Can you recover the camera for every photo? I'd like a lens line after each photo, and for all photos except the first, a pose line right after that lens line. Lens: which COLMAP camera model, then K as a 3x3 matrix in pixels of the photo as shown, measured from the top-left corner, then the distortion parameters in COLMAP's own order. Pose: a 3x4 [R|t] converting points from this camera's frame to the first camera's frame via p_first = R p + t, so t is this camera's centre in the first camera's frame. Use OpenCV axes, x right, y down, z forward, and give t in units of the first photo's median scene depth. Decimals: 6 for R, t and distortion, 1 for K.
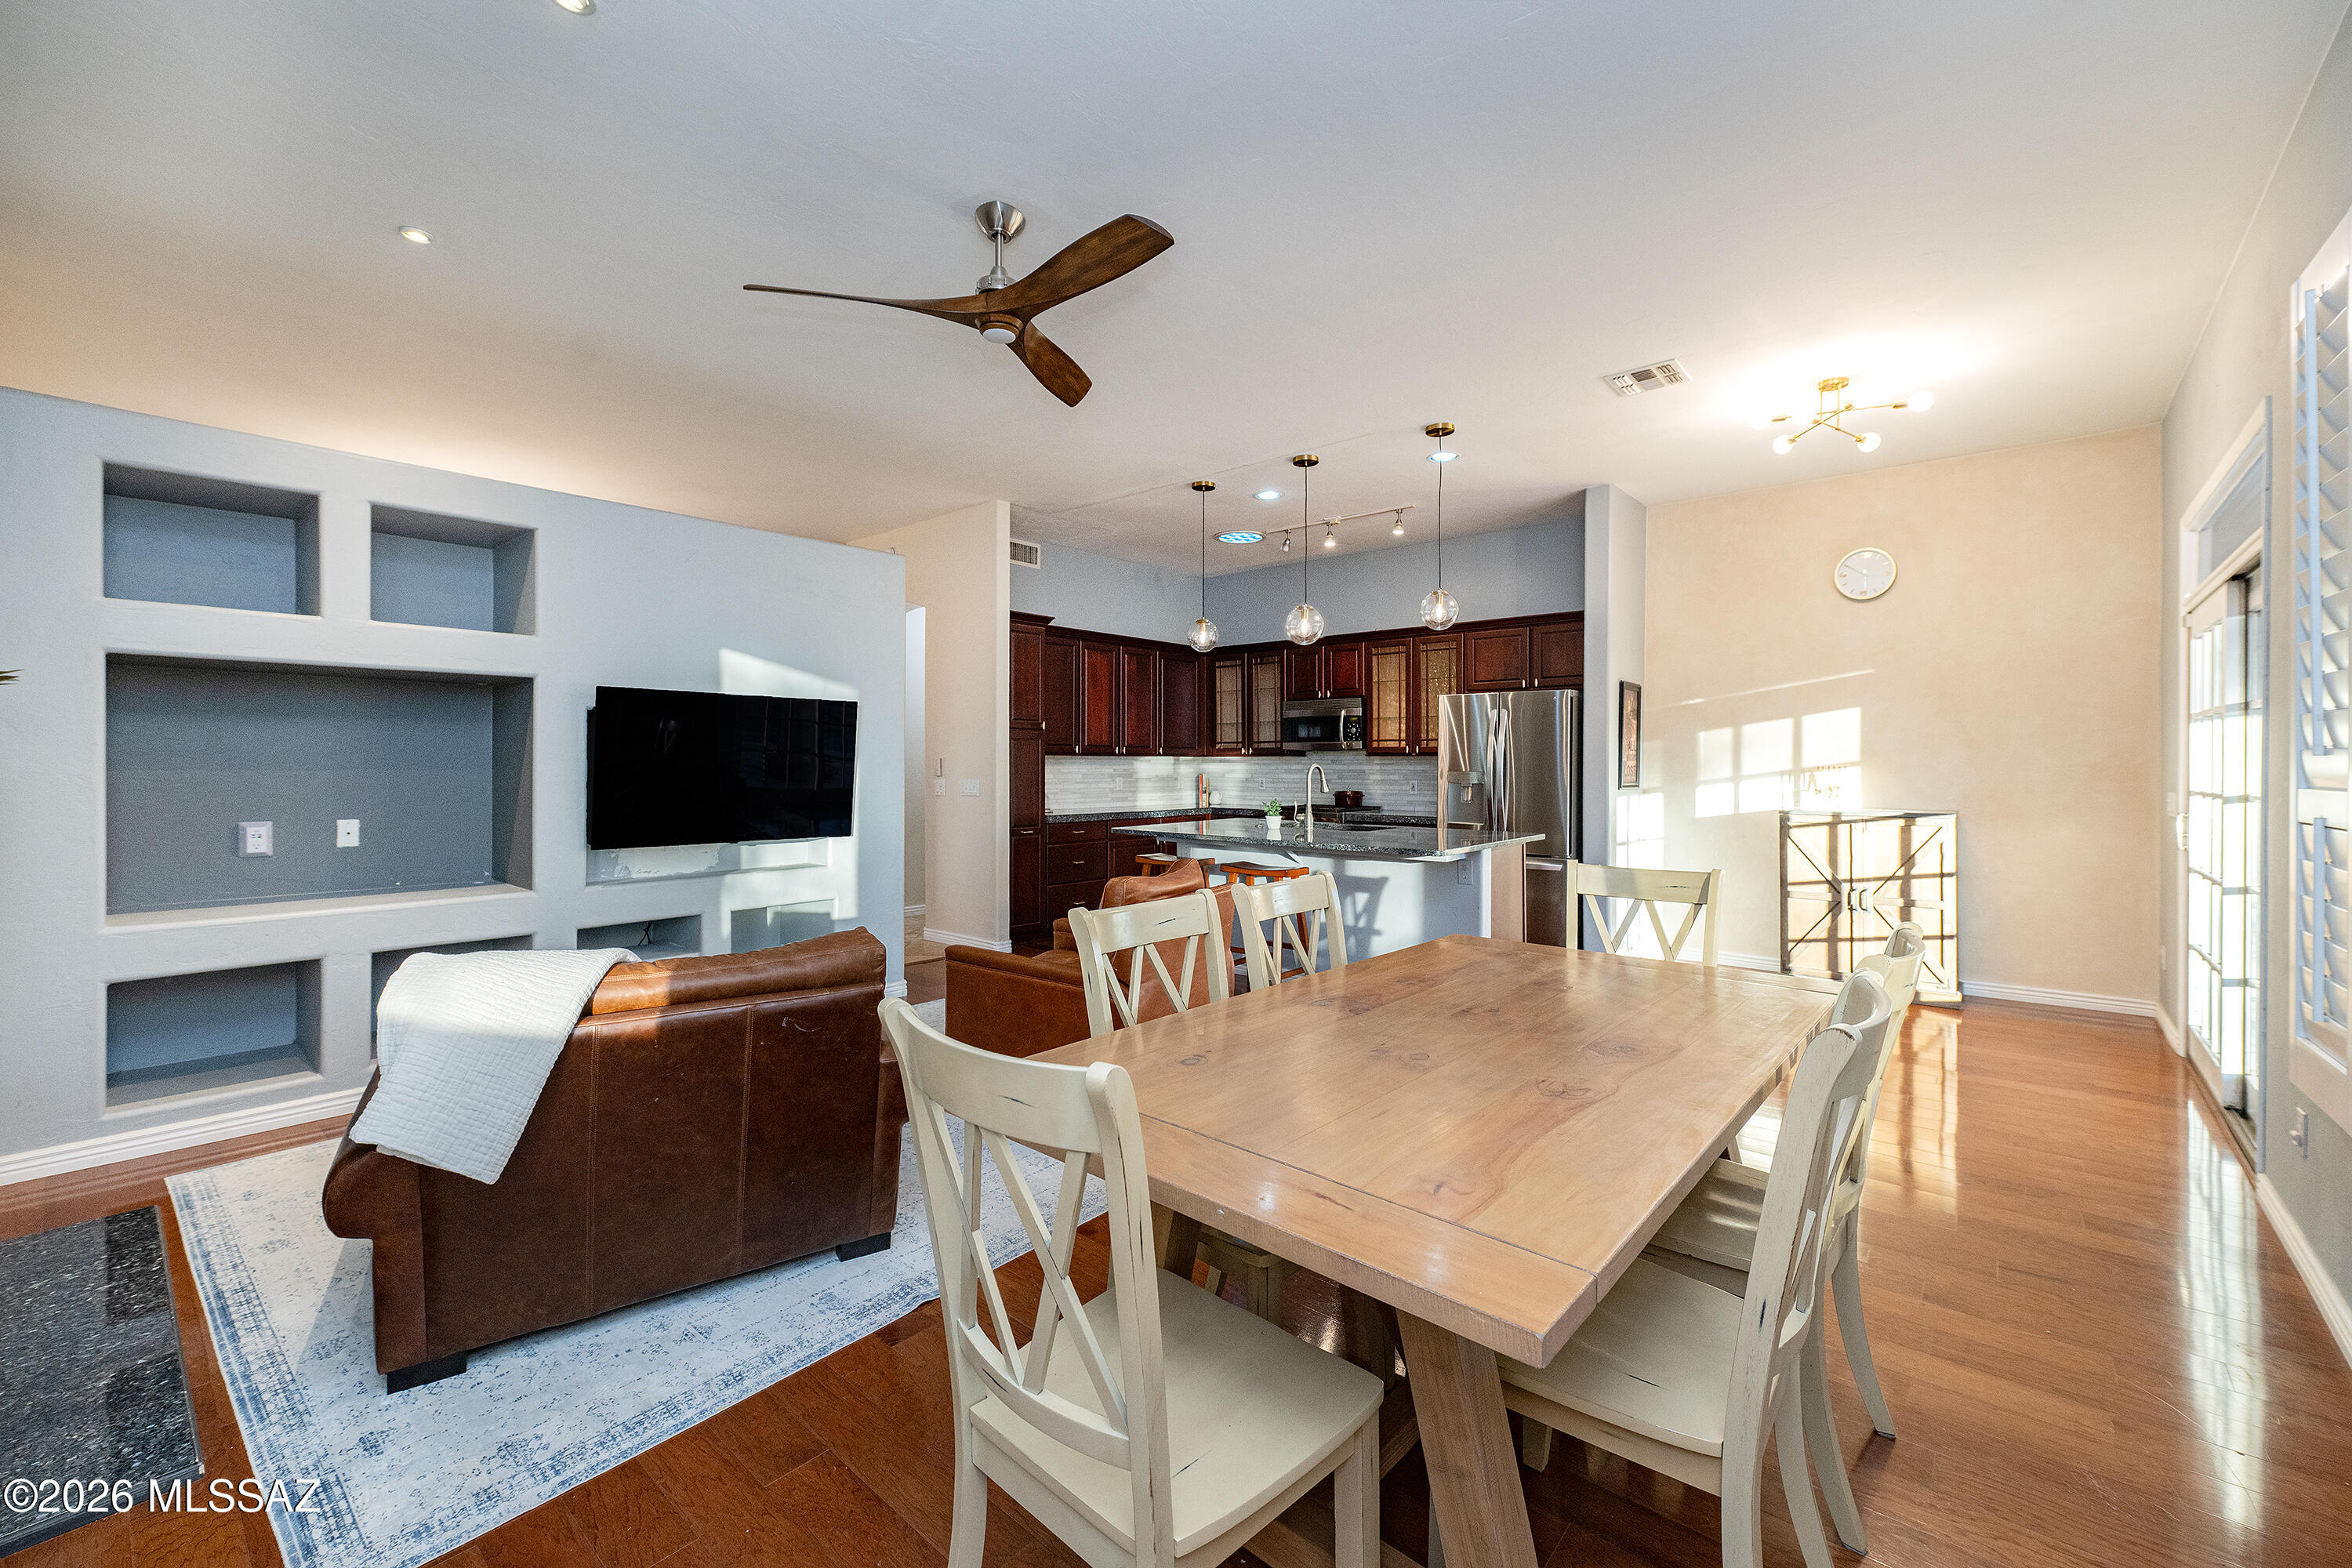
lens RADIAL K [[944.0, 0, 1180.0], [0, 944.0, 763.0], [0, 0, 1]] dist [-0.000896, -0.000004]
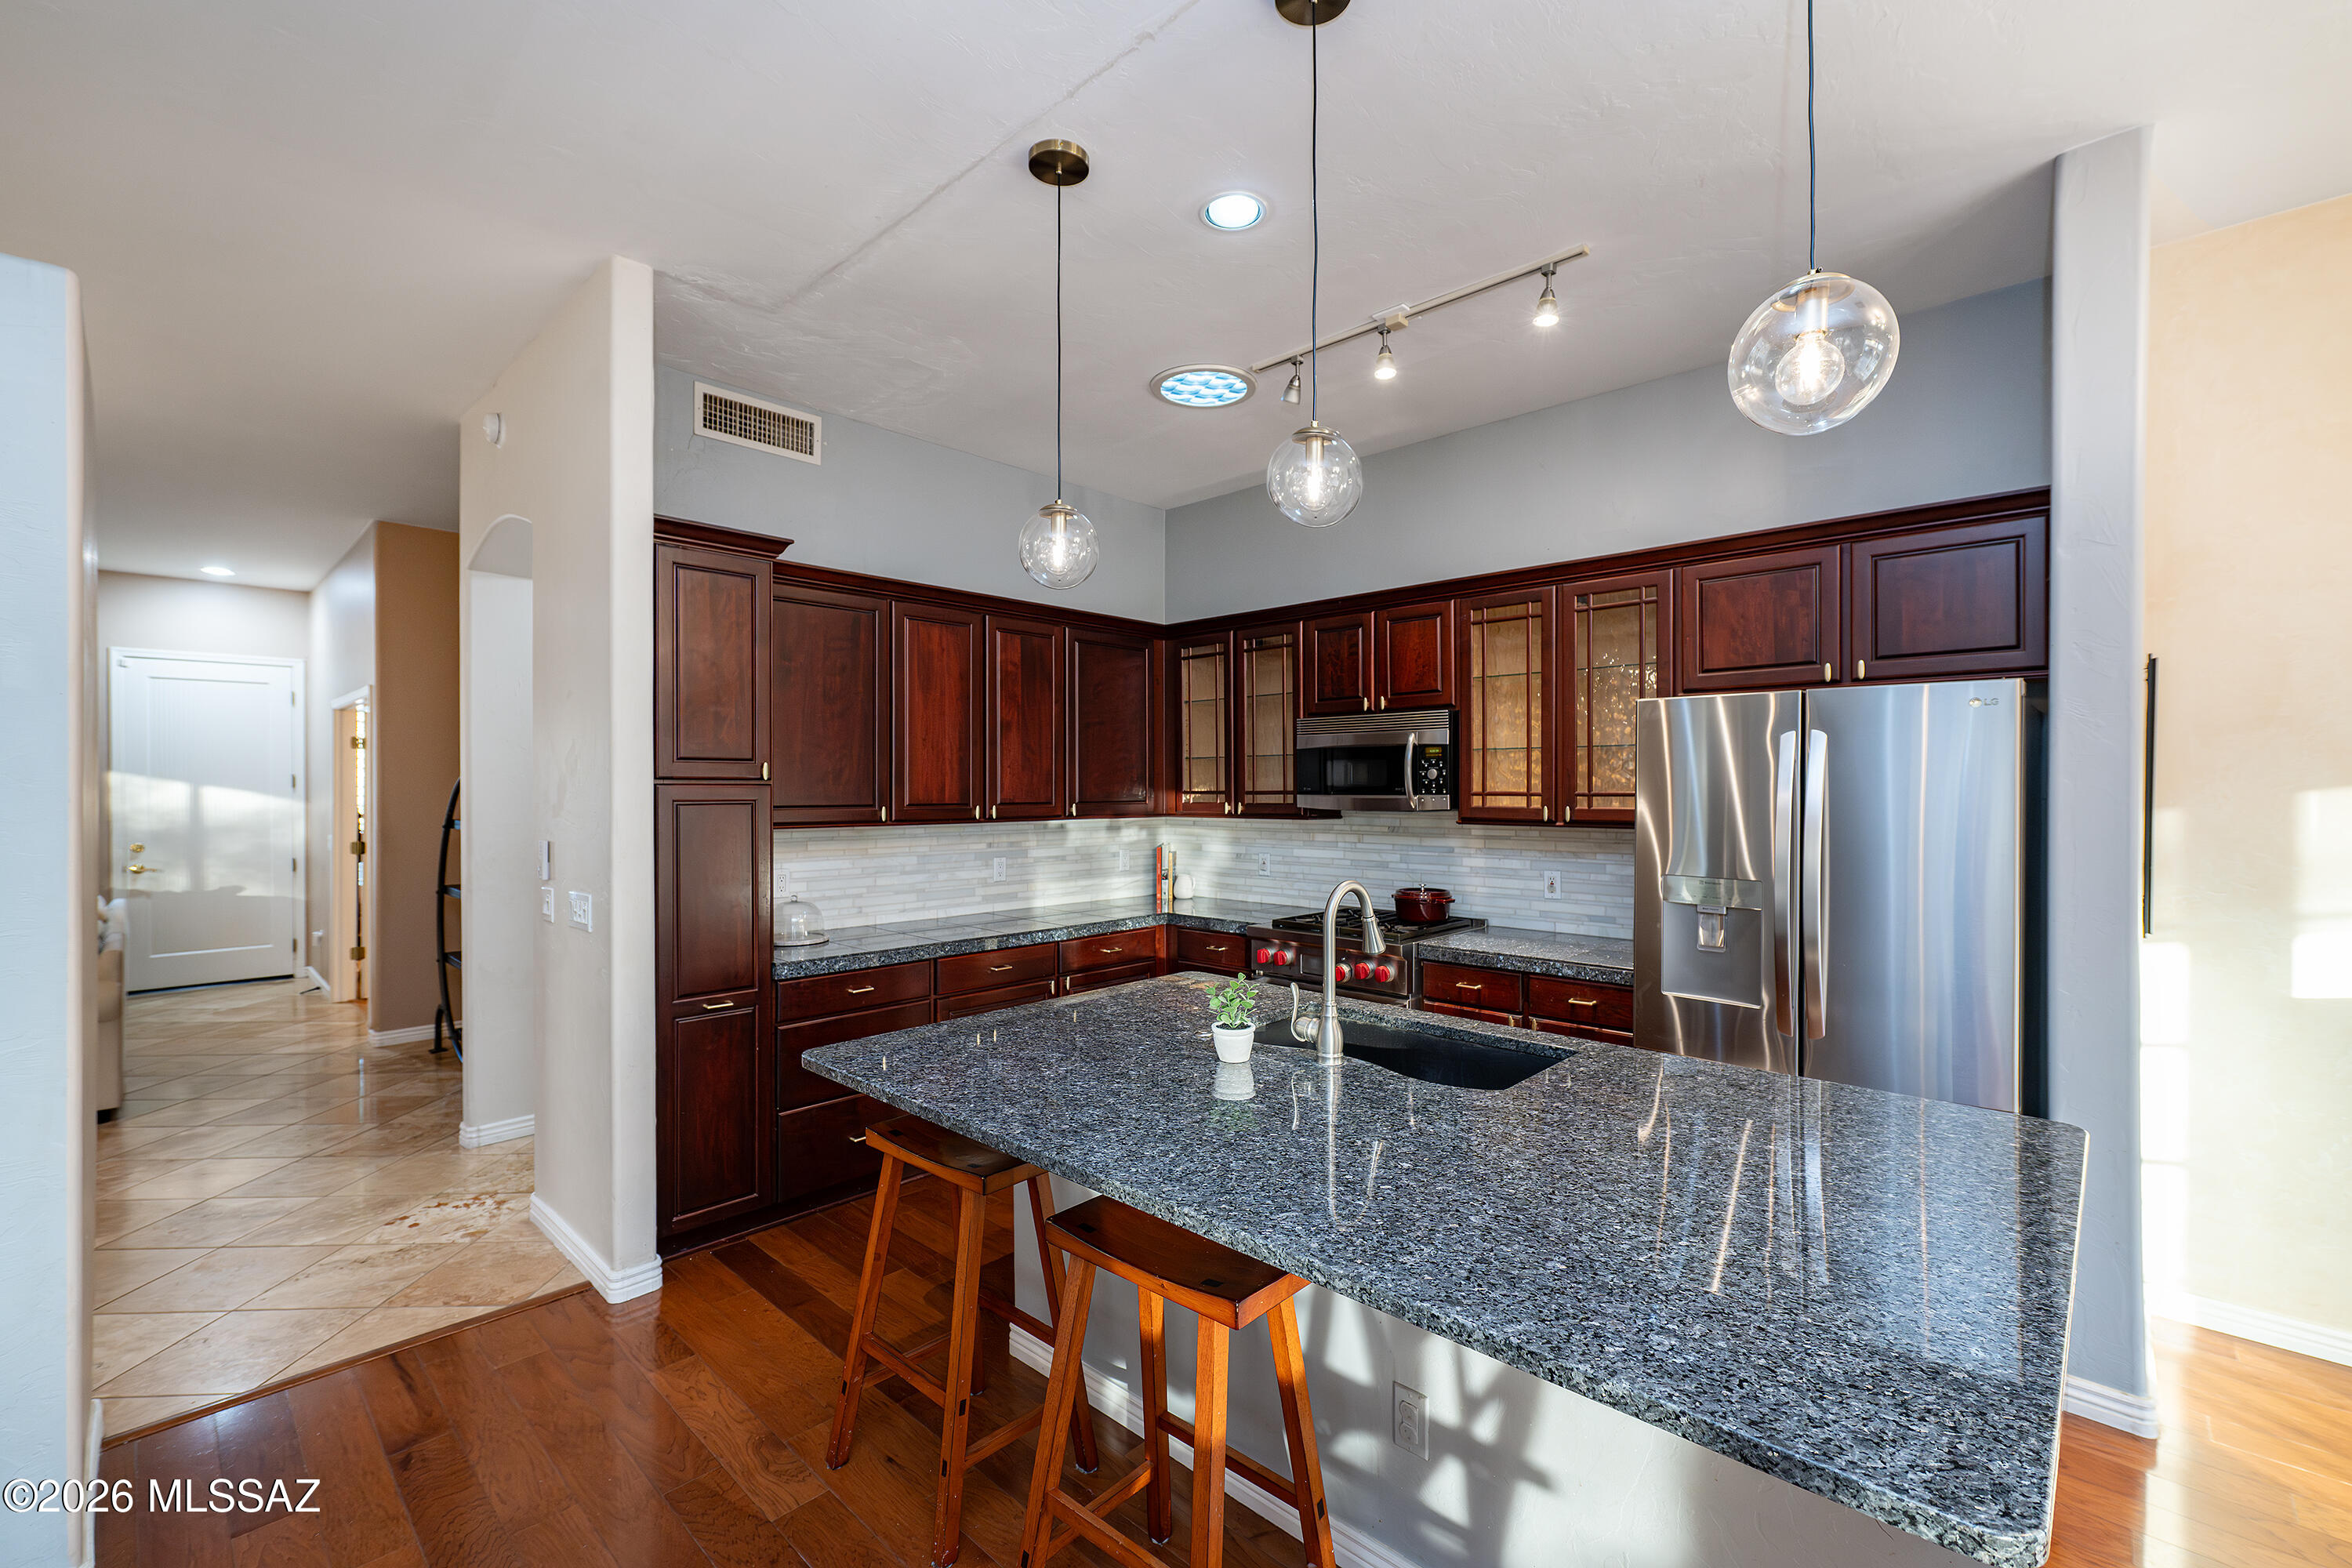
lens RADIAL K [[1002.5, 0, 1168.1], [0, 1002.5, 805.2], [0, 0, 1]] dist [0.002031, 0.000014]
pose [[0.998218, -0.001000, -0.059667, 0.072790], [0.001832, 0.999902, 0.013895, -0.025026], [0.059647, -0.013980, 0.998122, 0.445981]]
